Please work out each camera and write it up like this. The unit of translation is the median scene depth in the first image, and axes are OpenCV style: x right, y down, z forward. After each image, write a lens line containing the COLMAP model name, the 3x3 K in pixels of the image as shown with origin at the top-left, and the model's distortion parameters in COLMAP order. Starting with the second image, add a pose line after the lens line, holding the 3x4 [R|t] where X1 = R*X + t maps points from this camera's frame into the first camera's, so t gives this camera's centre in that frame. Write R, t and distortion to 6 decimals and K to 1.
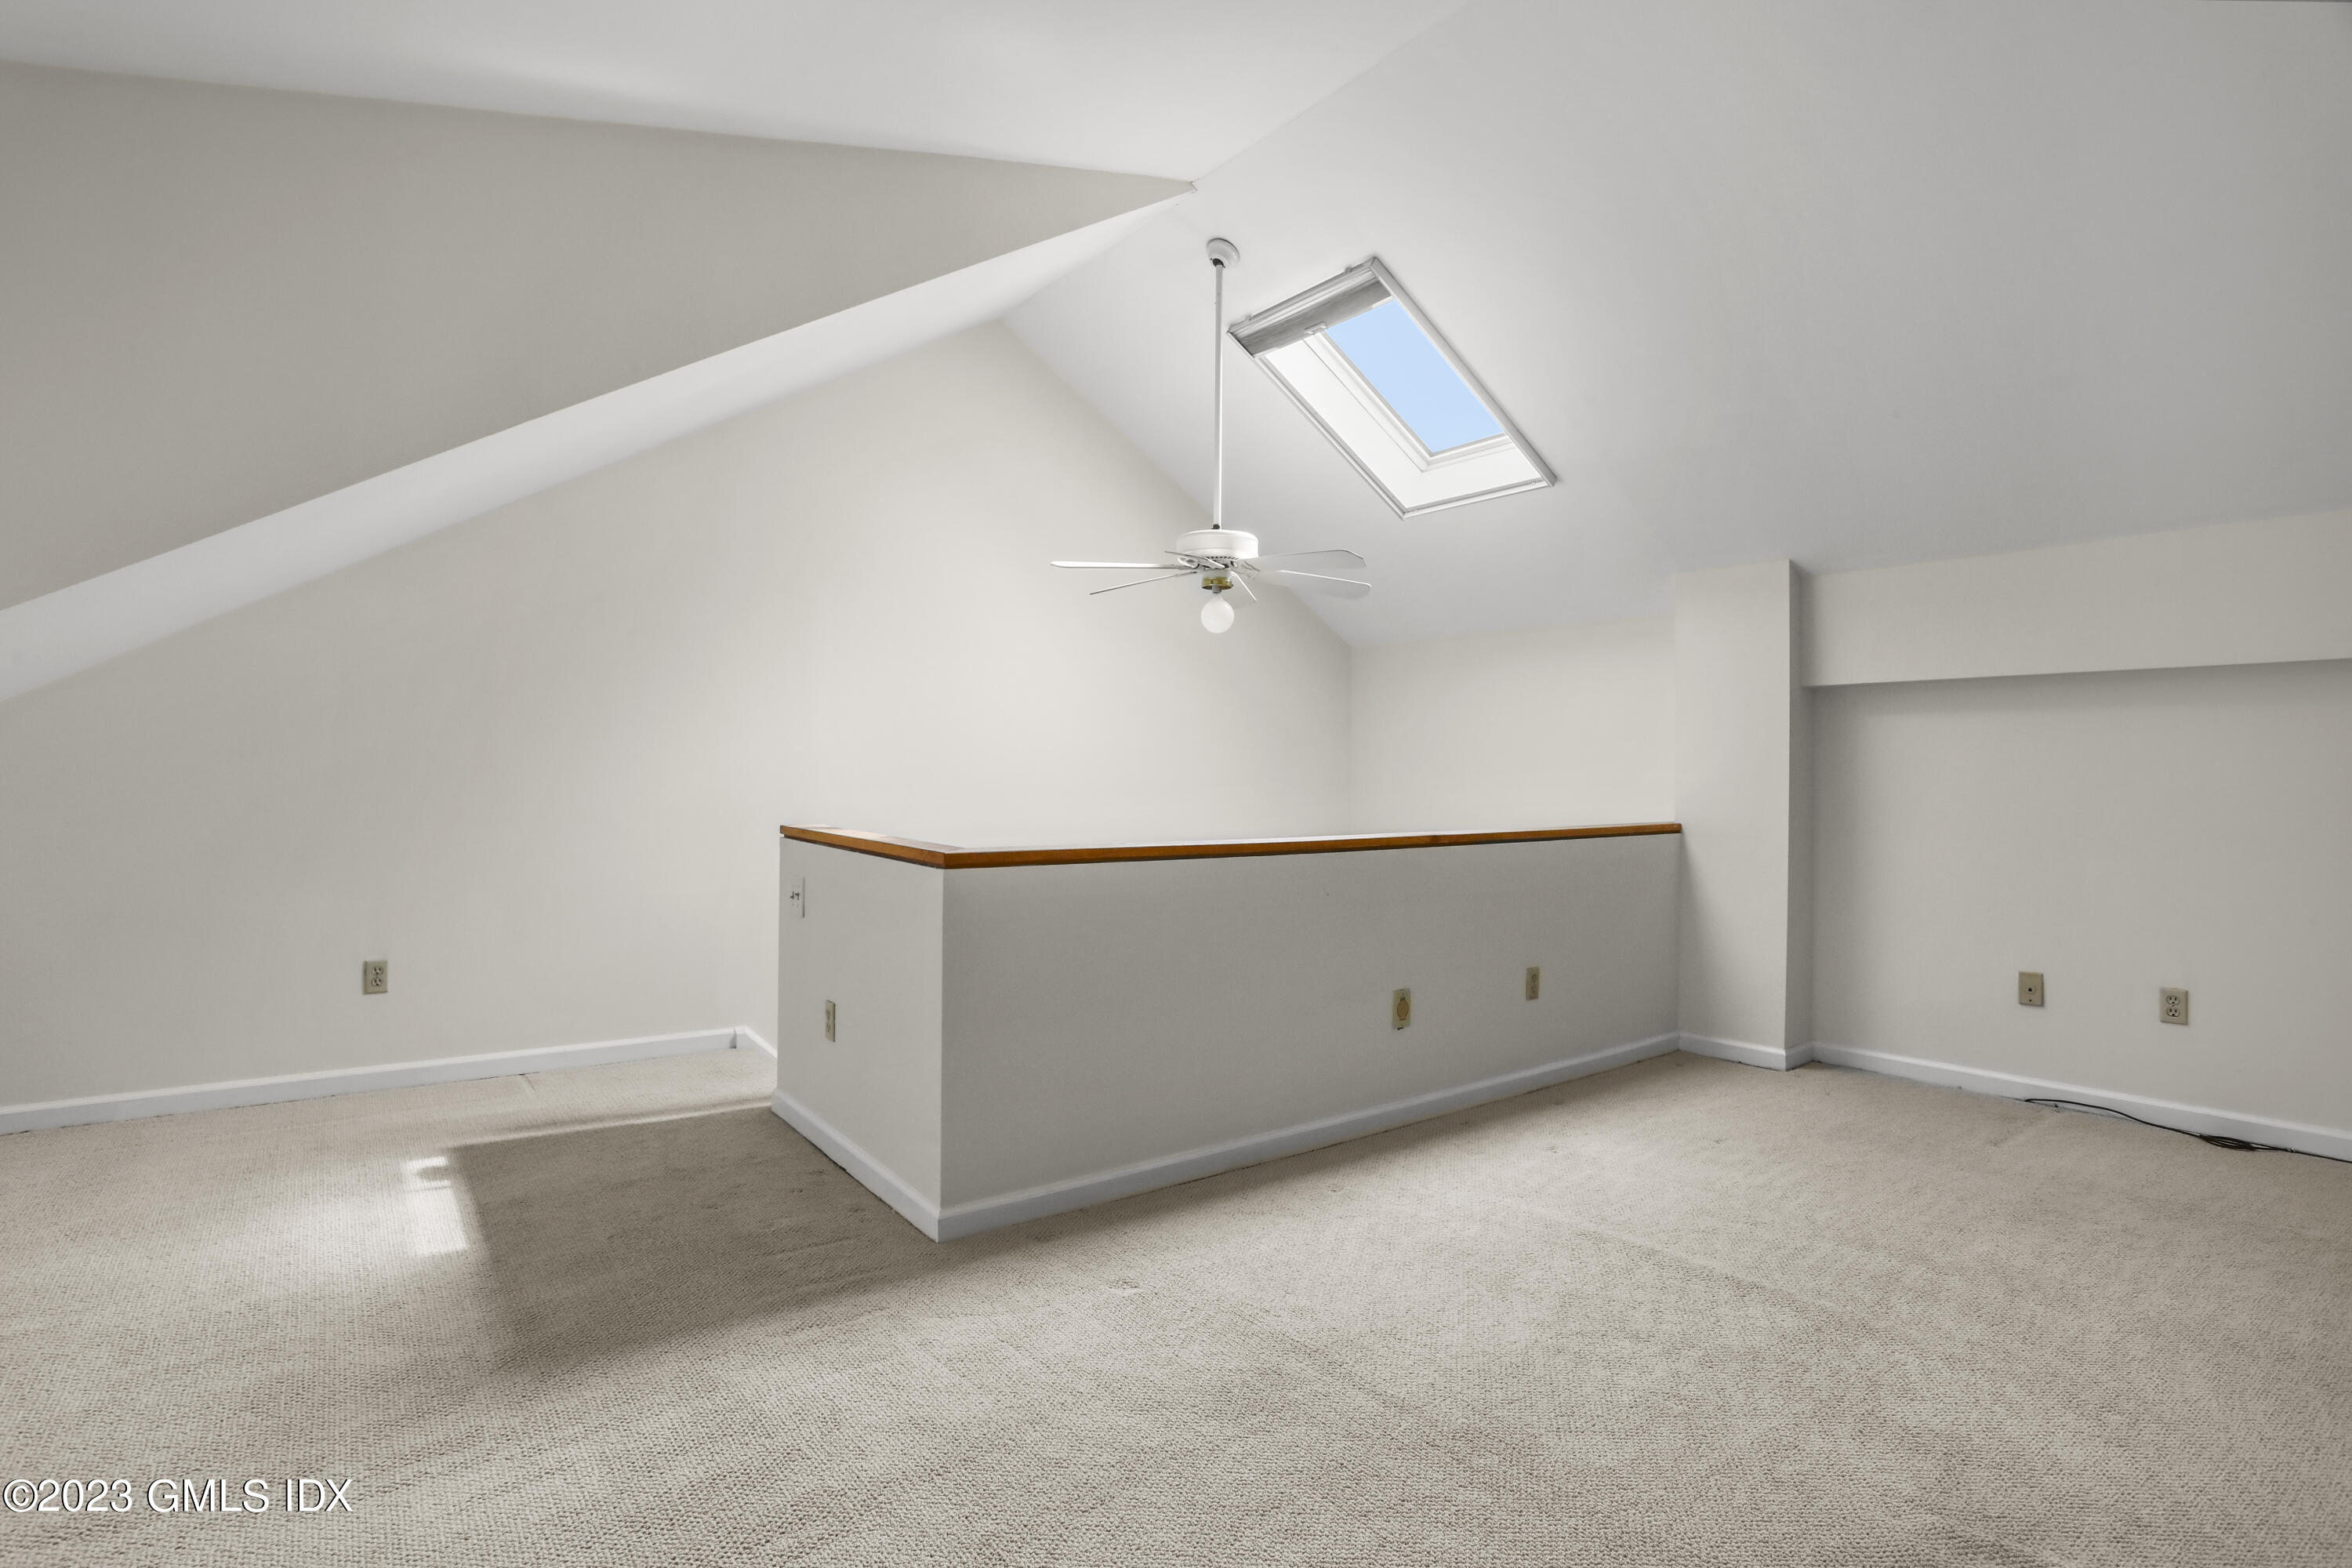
lens RADIAL K [[1141.5, 0, 1170.0], [0, 1141.5, 773.7], [0, 0, 1]] dist [-0.036610, 0.003653]
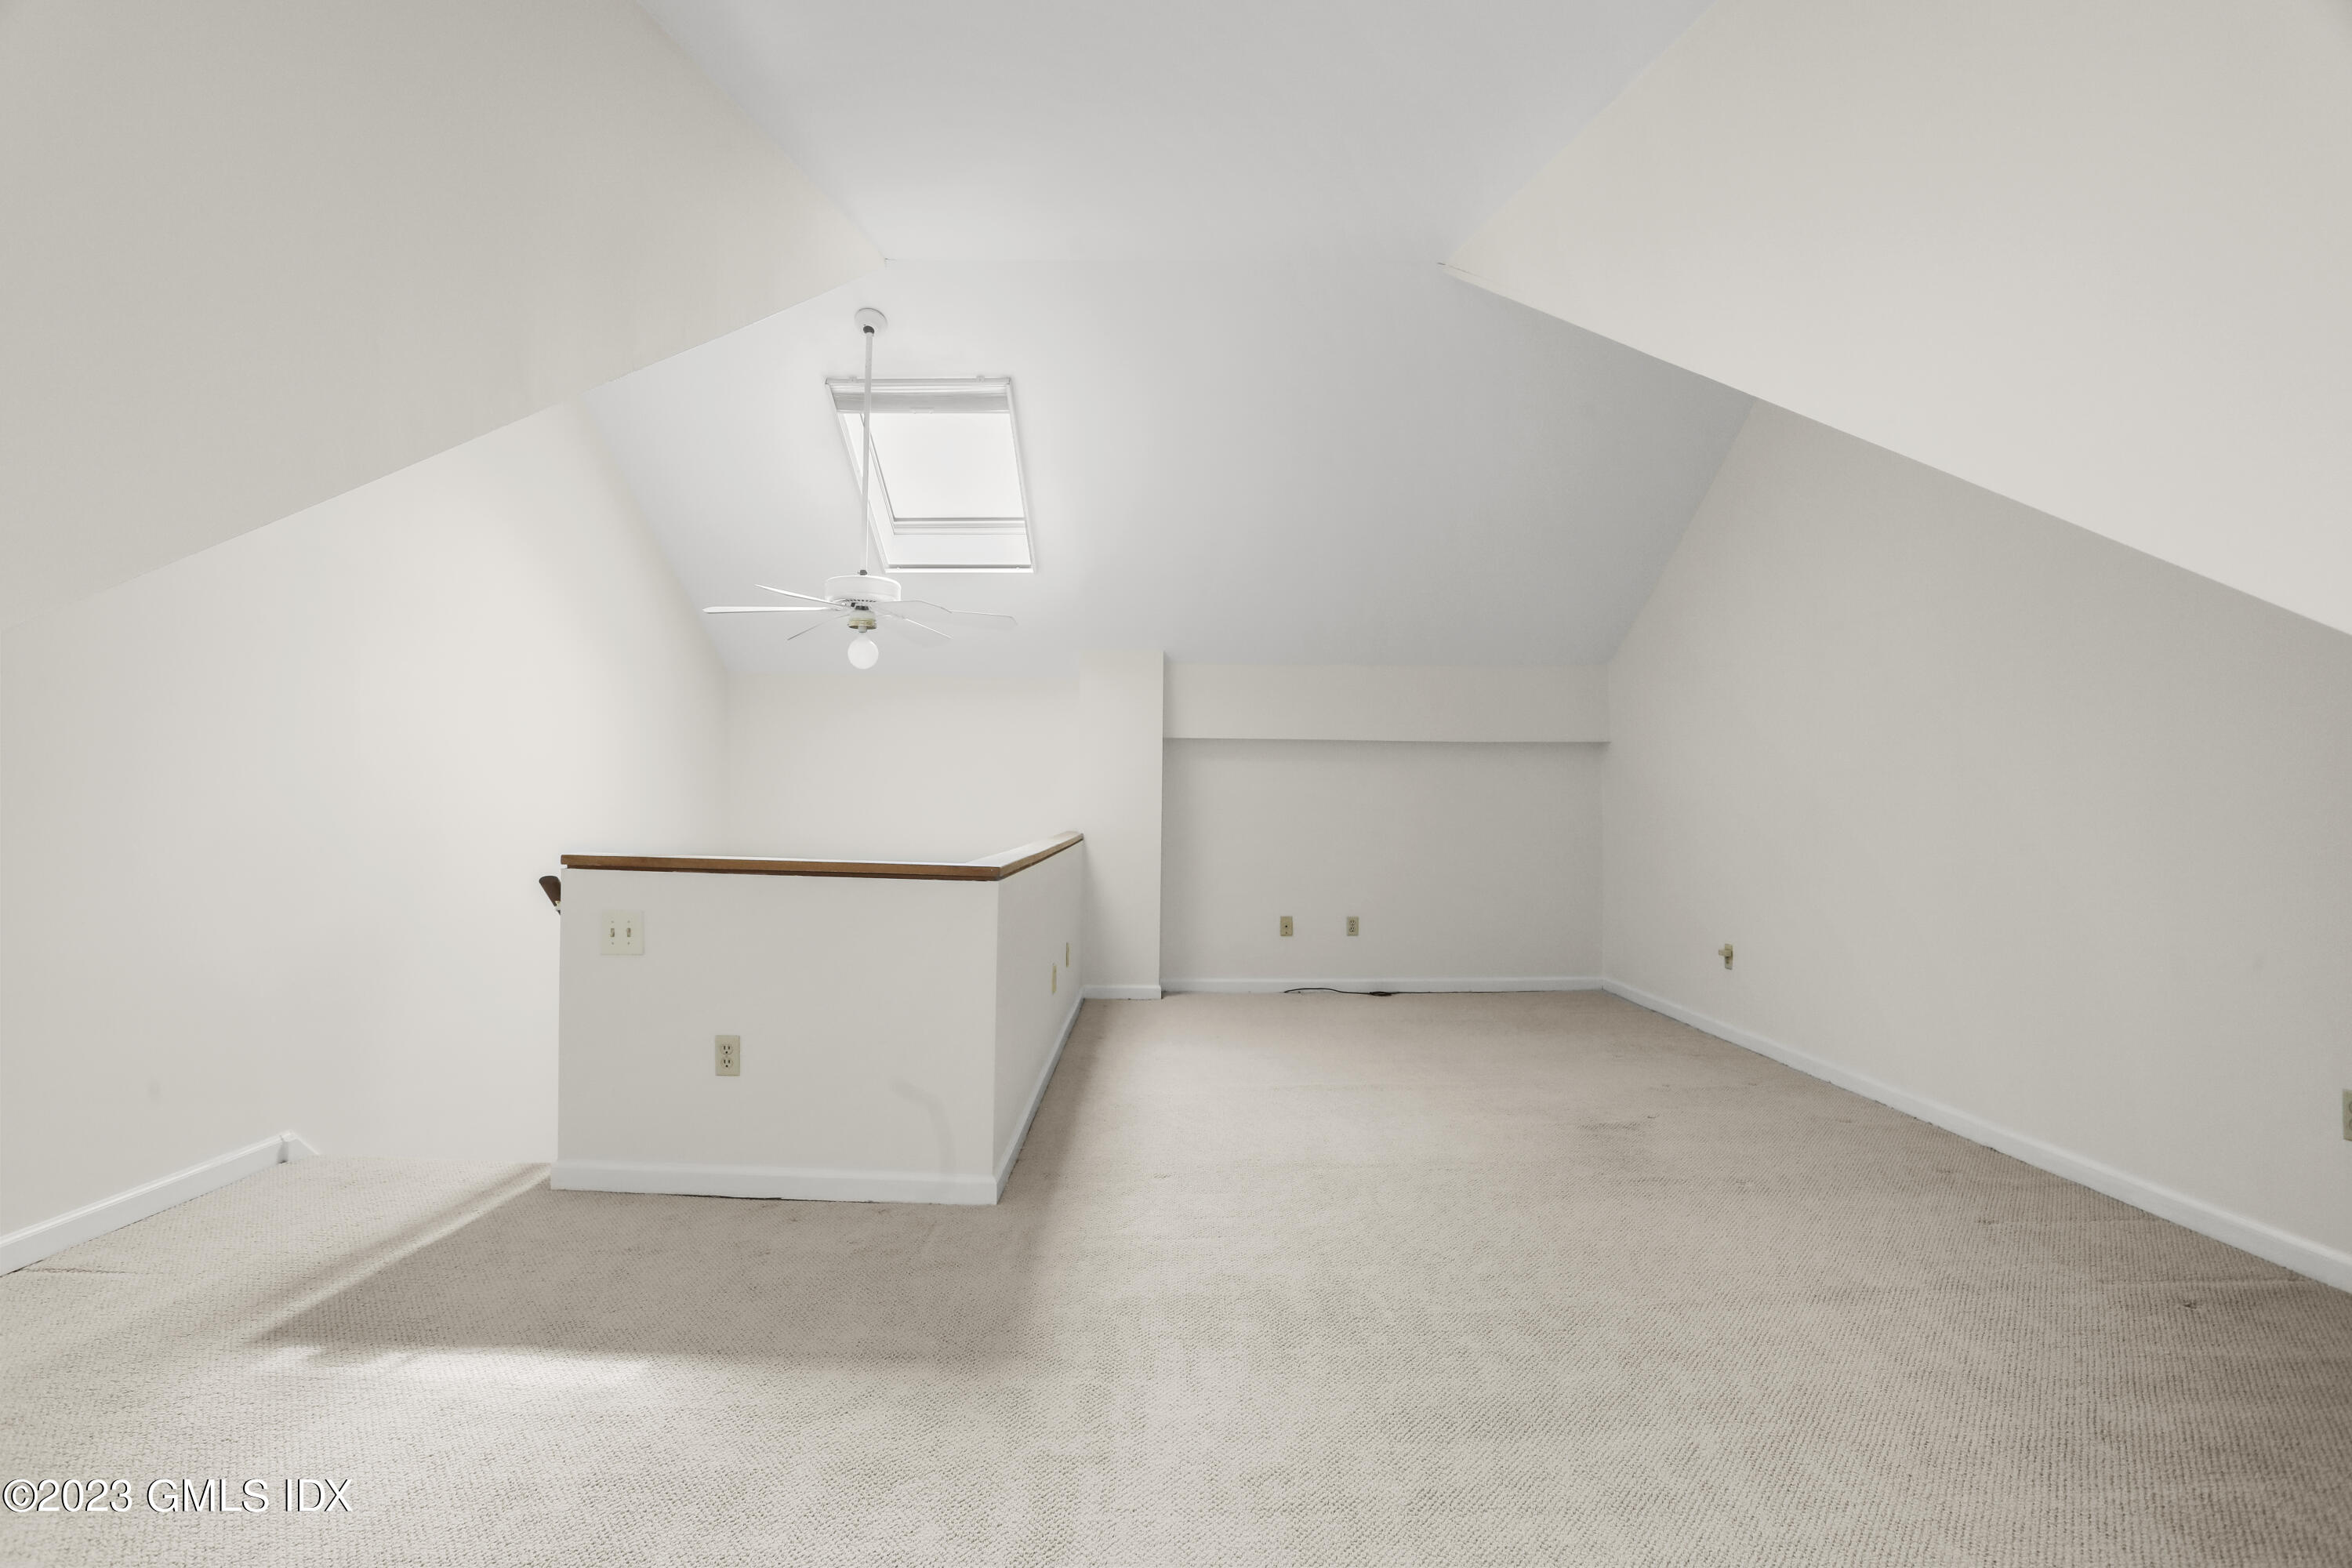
lens RADIAL K [[1141.5, 0, 1177.2], [0, 1141.5, 800.6], [0, 0, 1]] dist [-0.036610, 0.003653]
pose [[0.575397, 0.004732, 0.817861, -0.774459], [-0.014471, 0.999886, 0.004396, -0.003993], [-0.817746, -0.014365, 0.575400, 0.141573]]
